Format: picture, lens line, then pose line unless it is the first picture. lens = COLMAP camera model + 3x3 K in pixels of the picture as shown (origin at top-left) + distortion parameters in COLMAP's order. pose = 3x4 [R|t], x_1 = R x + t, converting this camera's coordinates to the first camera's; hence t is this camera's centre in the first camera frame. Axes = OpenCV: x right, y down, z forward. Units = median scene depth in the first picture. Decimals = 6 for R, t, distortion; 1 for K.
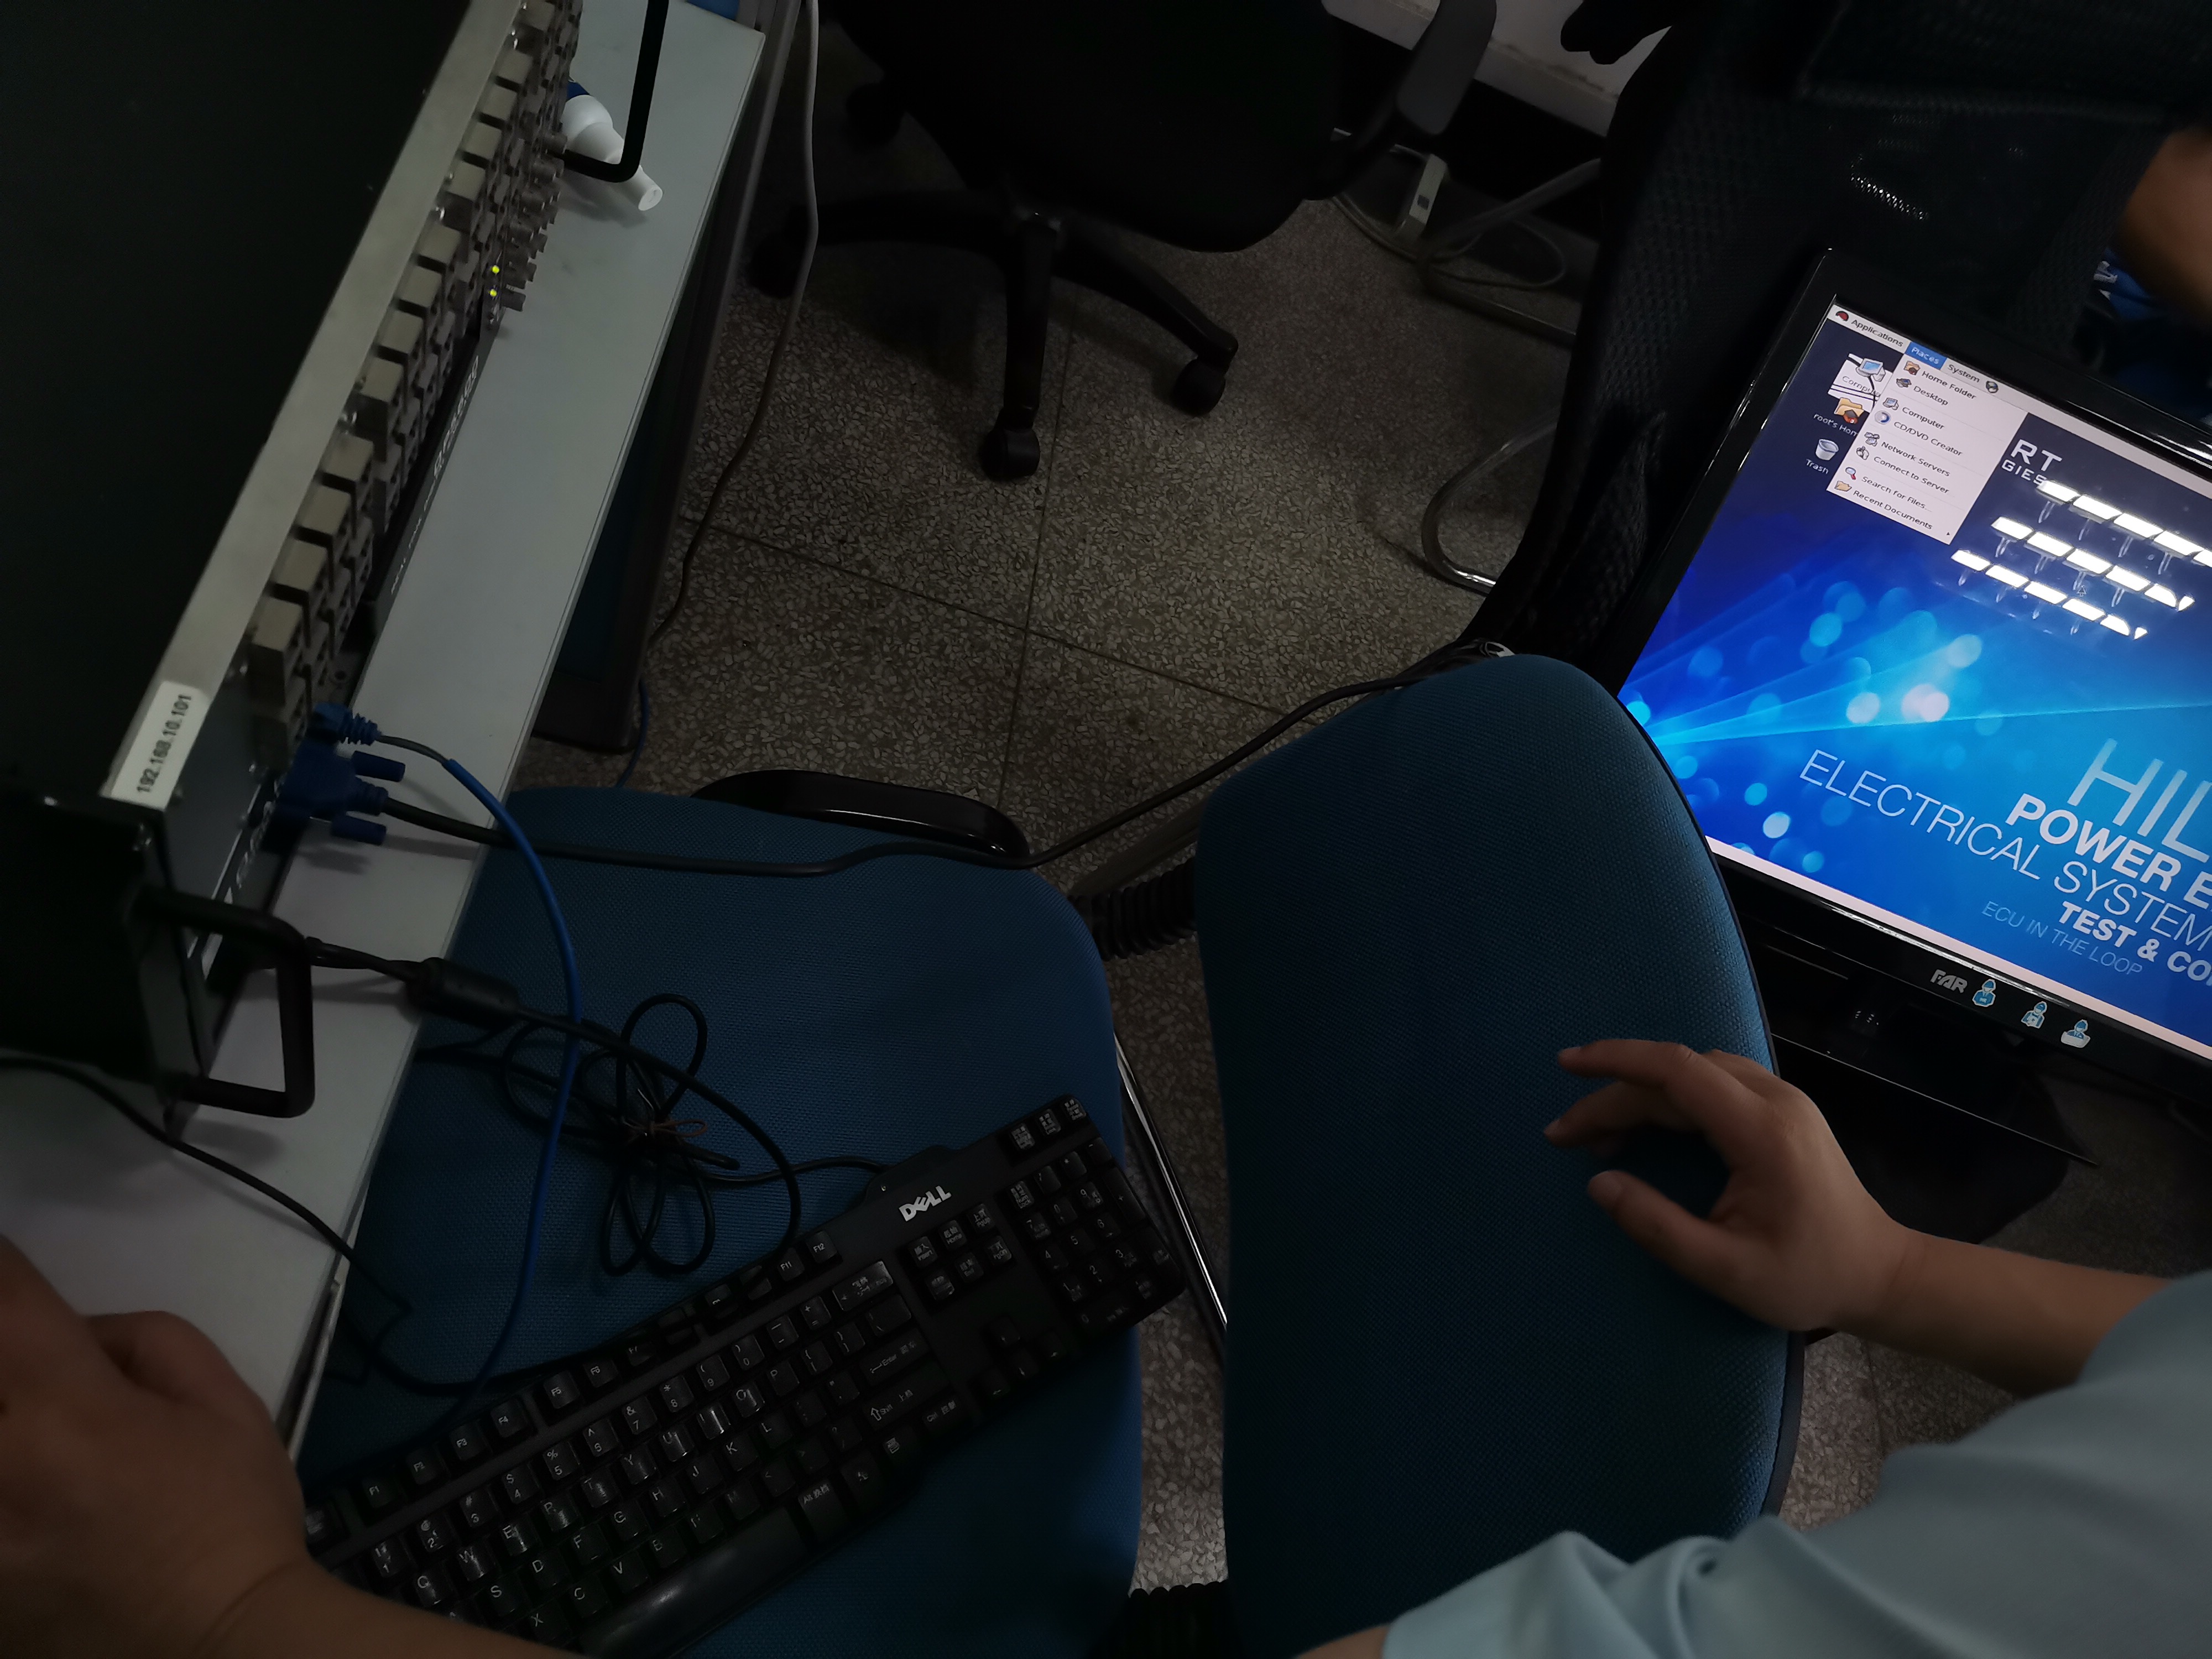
lens RADIAL K [[1659.7, 0, 1089.8], [0, 1659.7, 831.2], [0, 0, 1]] dist [0.092496, -0.113817]
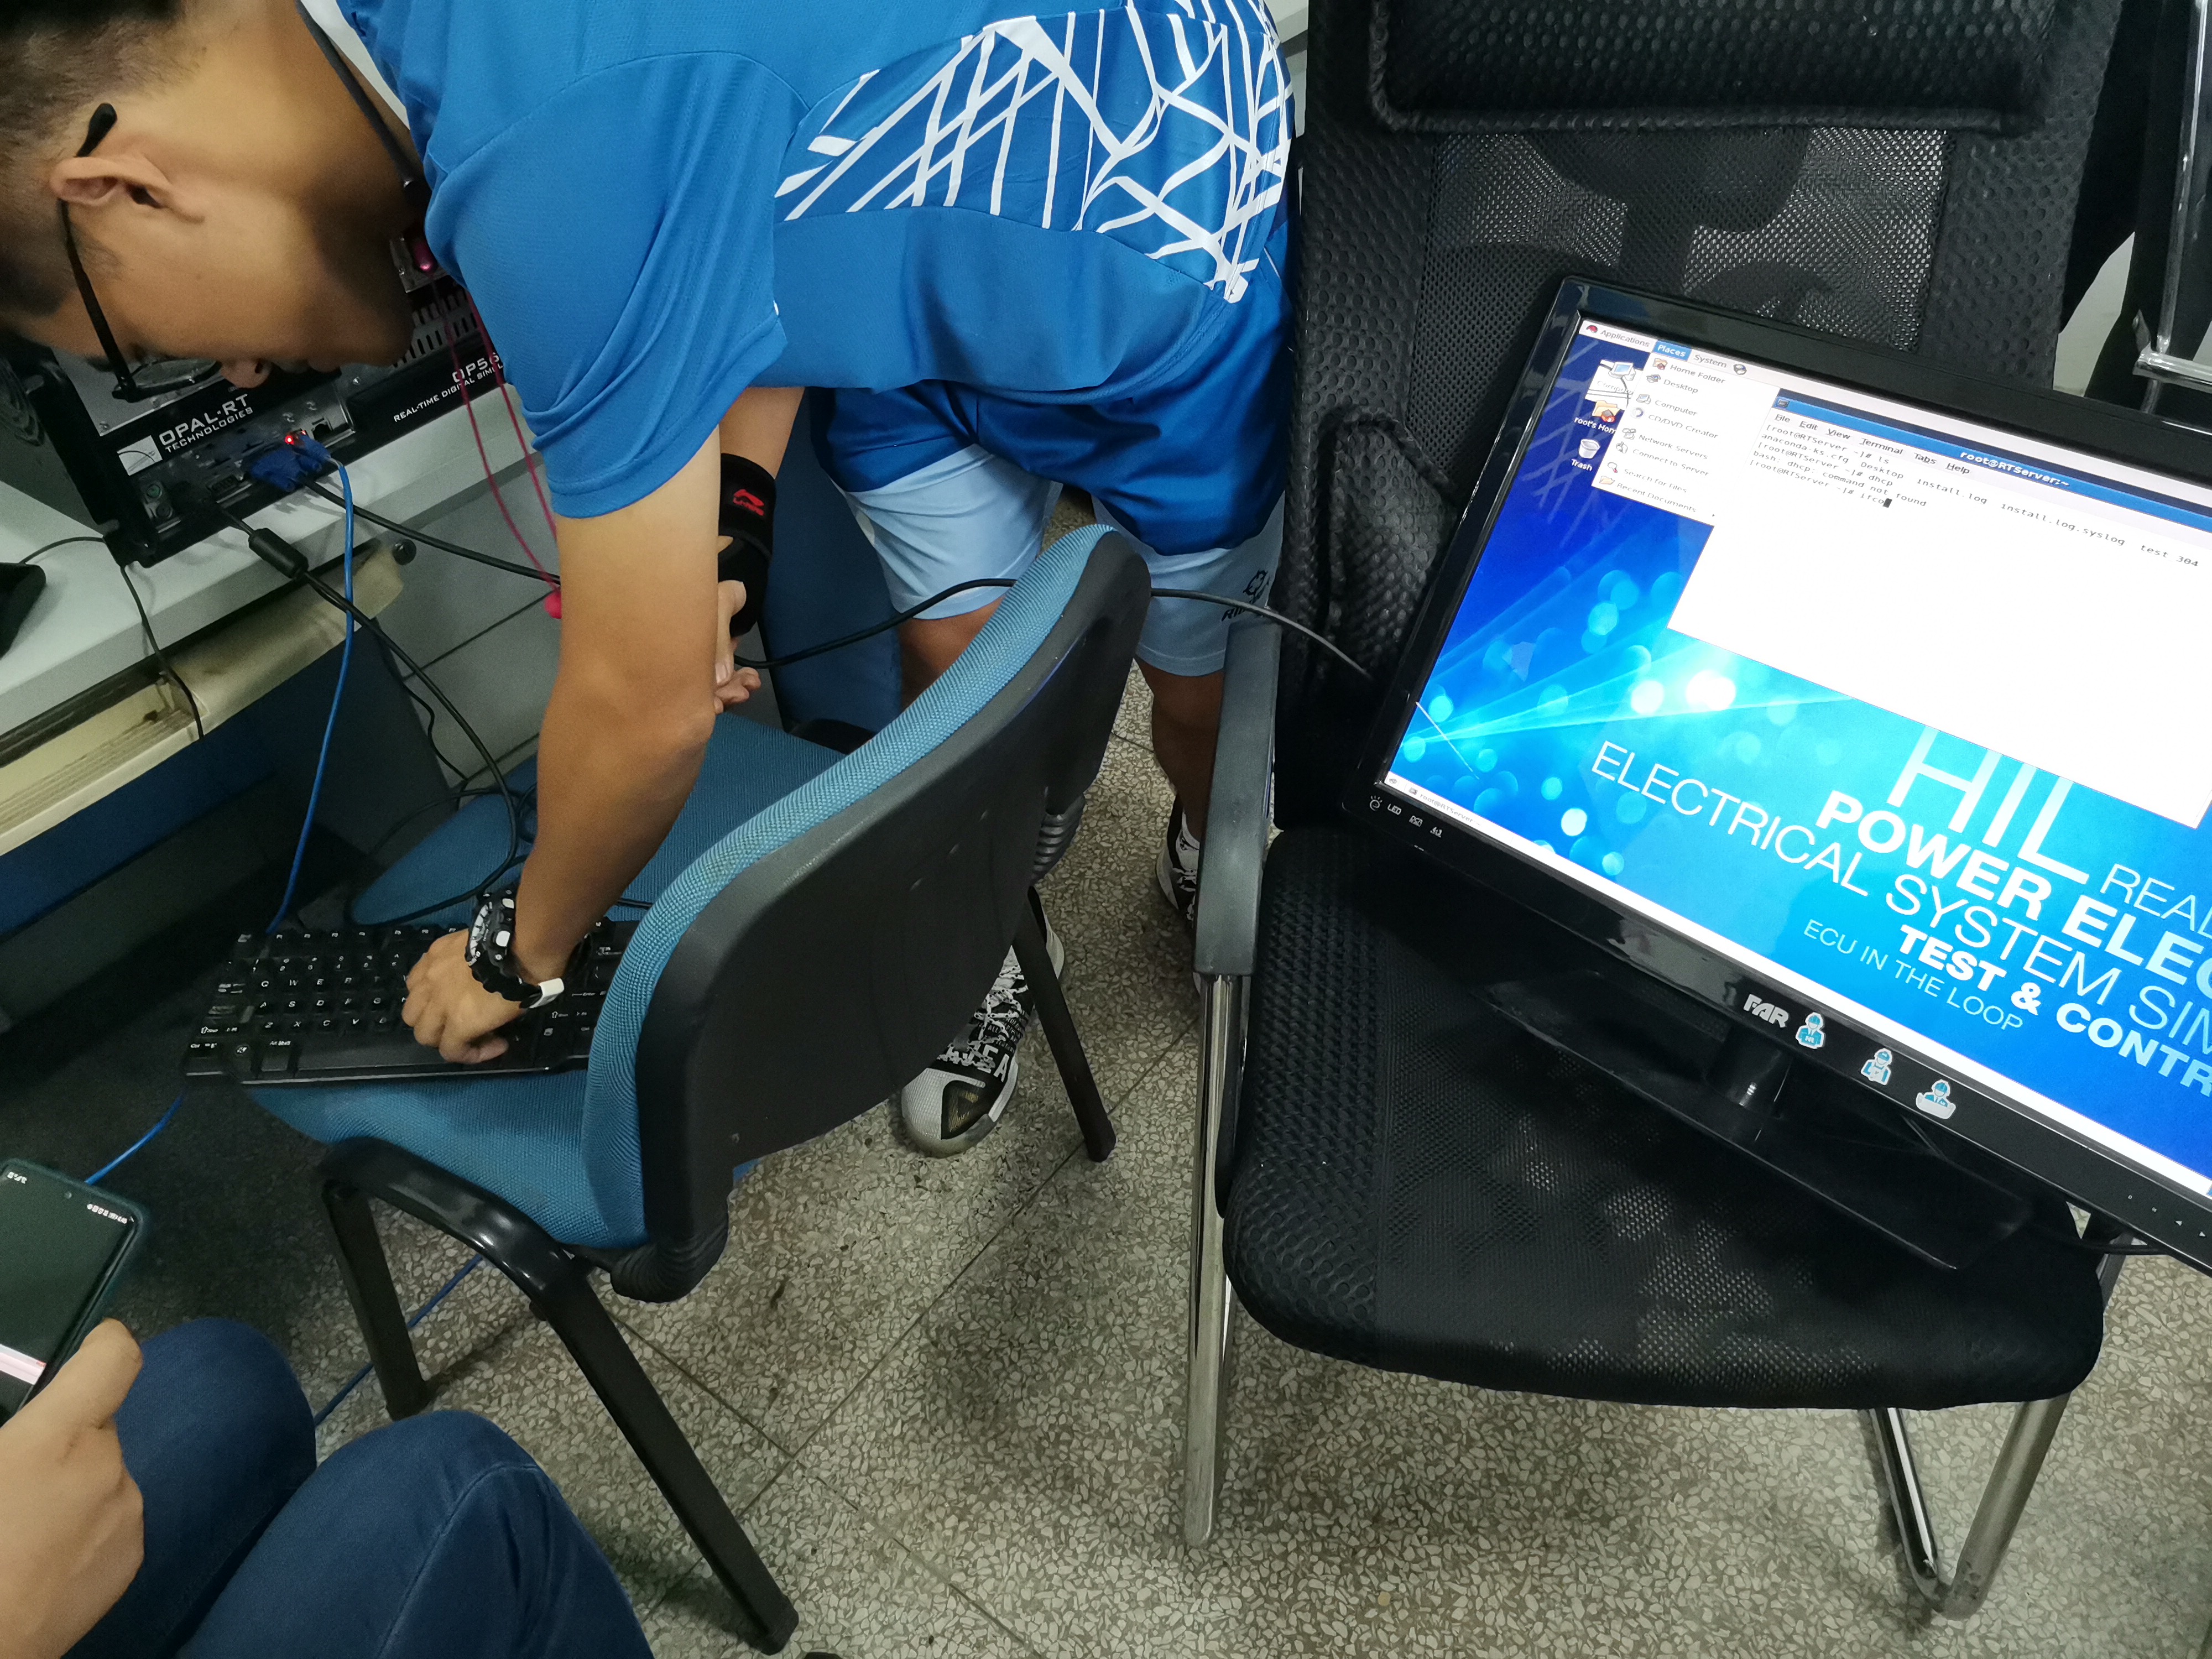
lens RADIAL K [[1659.7, 0, 1095.5], [0, 1659.7, 826.1], [0, 0, 1]] dist [0.092496, -0.113817]
pose [[0.769249, 0.027646, -0.638351, 0.807223], [-0.261522, 0.925168, -0.275082, 0.335756], [0.582977, 0.378549, 0.718915, 0.137526]]
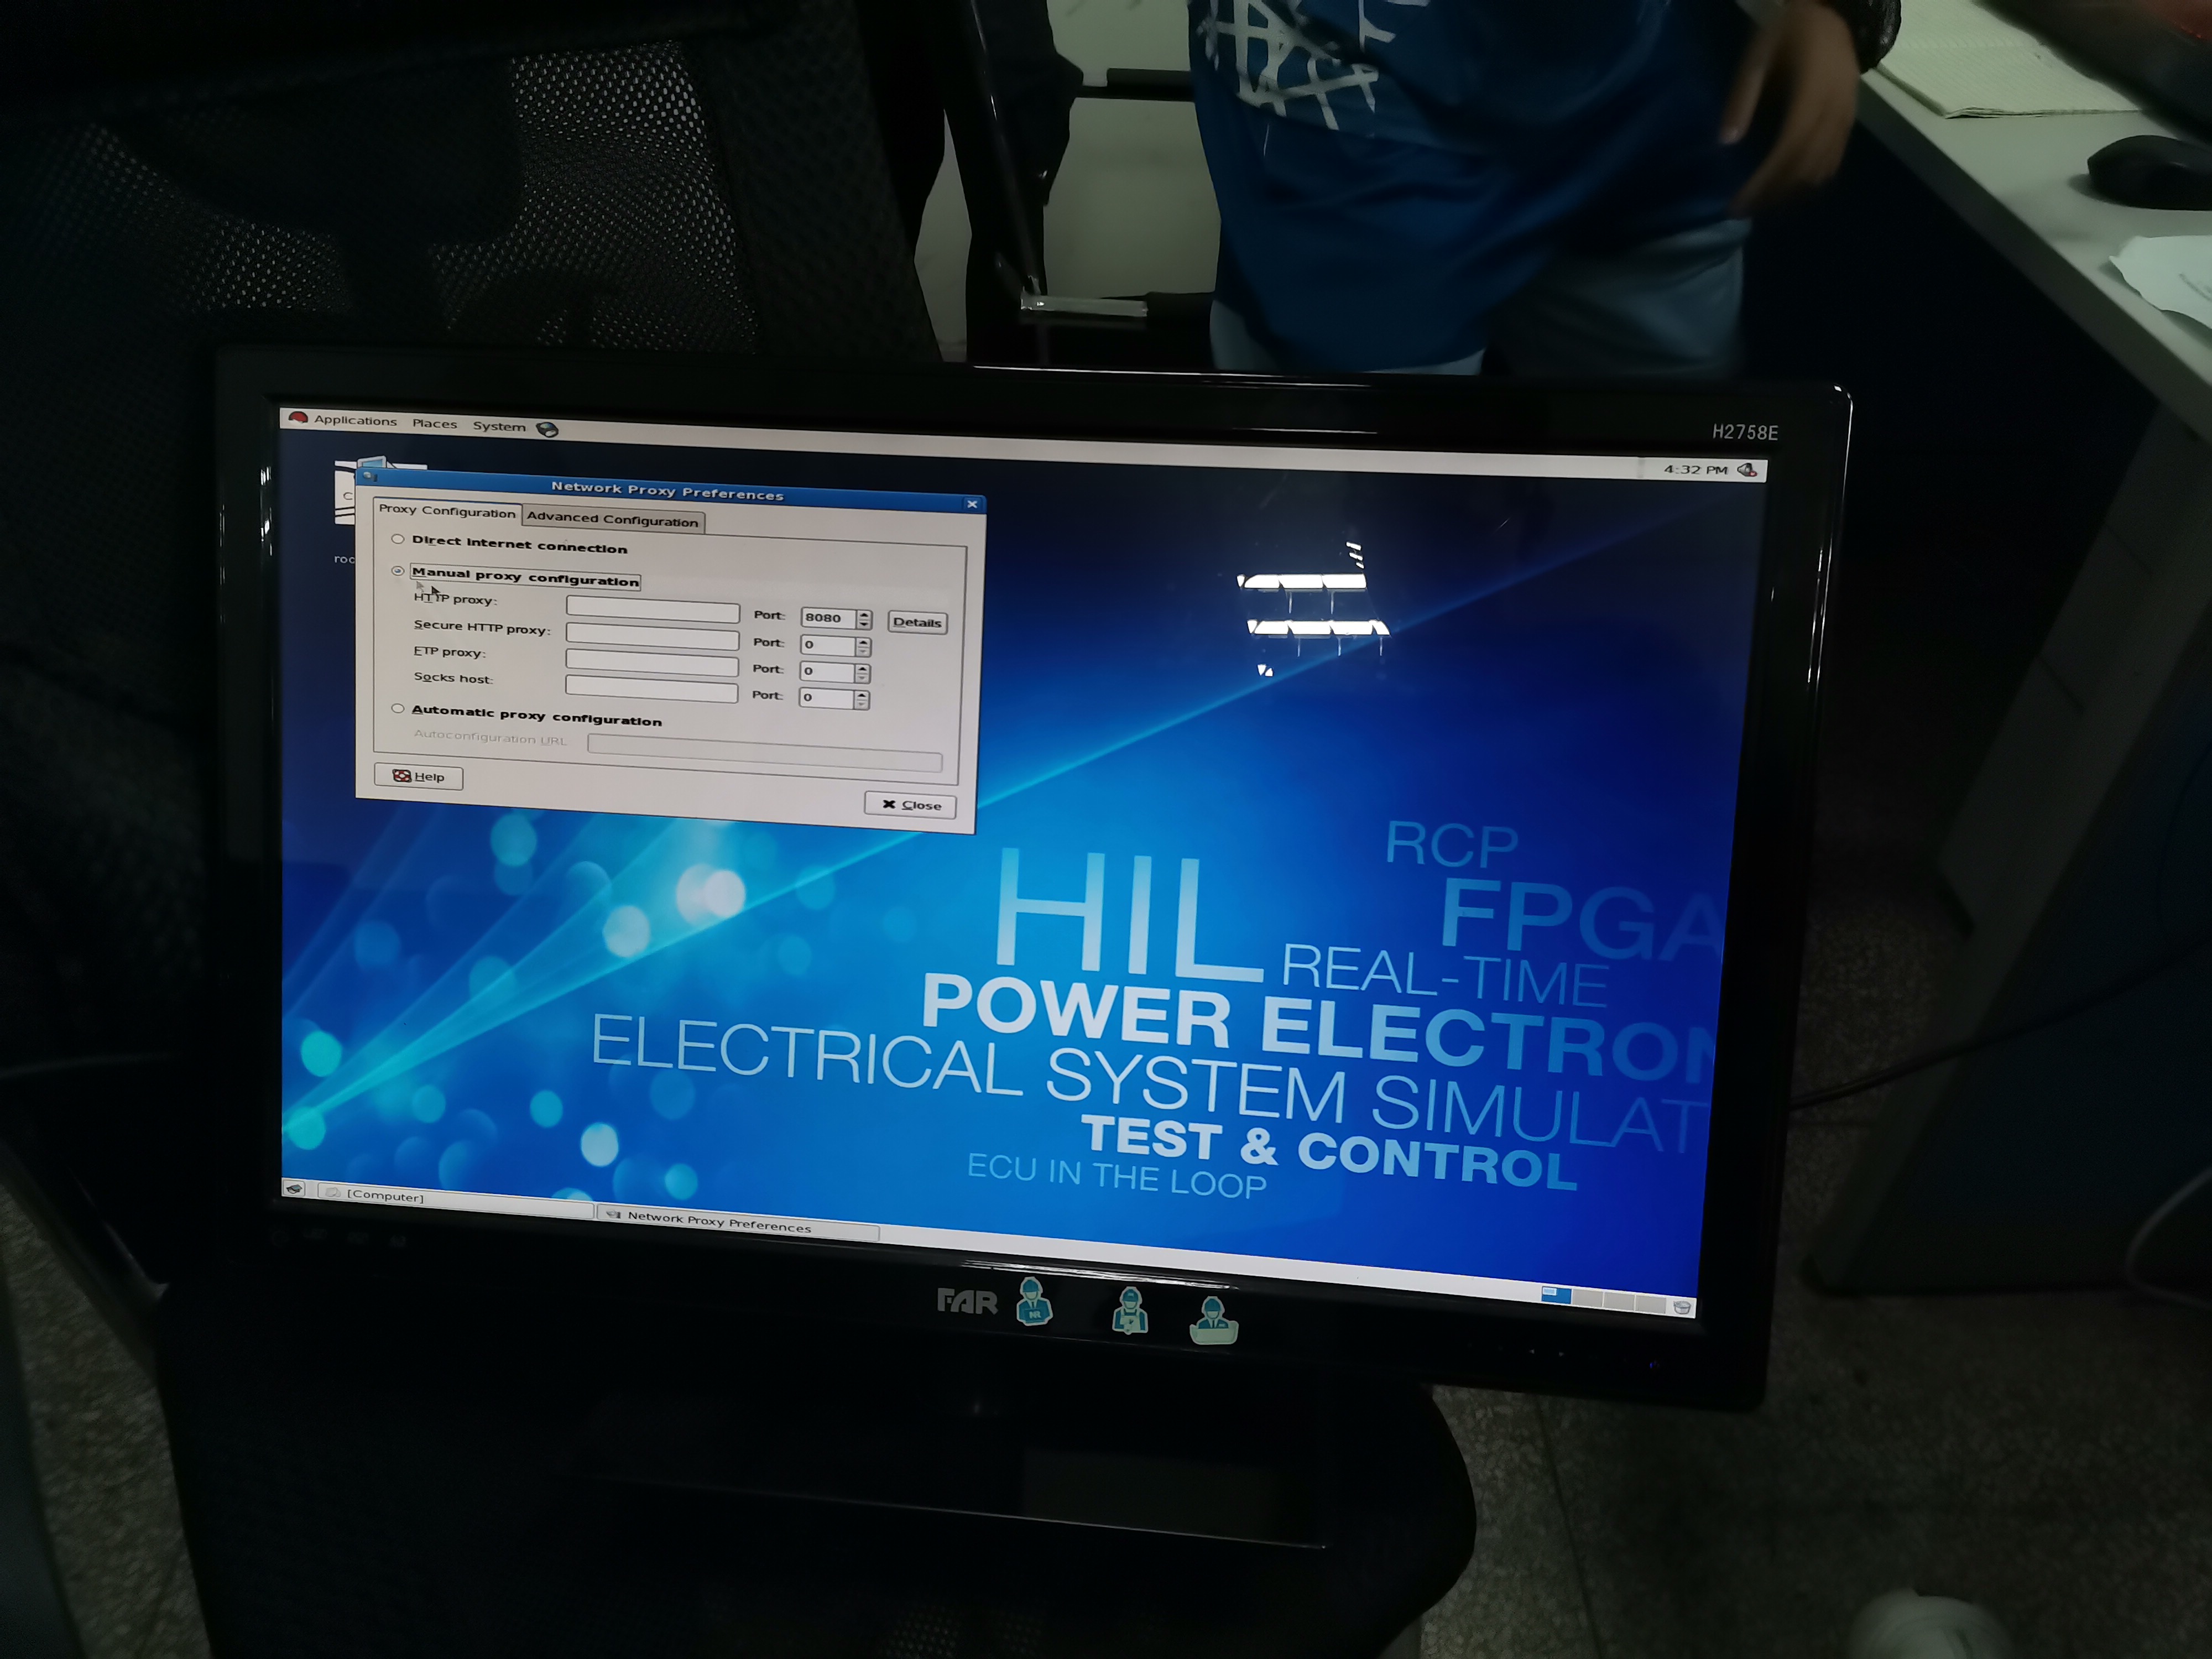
lens RADIAL K [[1659.7, 0, 1093.5], [0, 1659.7, 836.6], [0, 0, 1]] dist [0.092496, -0.113817]
pose [[0.932000, -0.335467, -0.137248, 0.699579], [0.288740, 0.916055, -0.278338, 0.117862], [0.219100, 0.219782, 0.950627, 0.412391]]
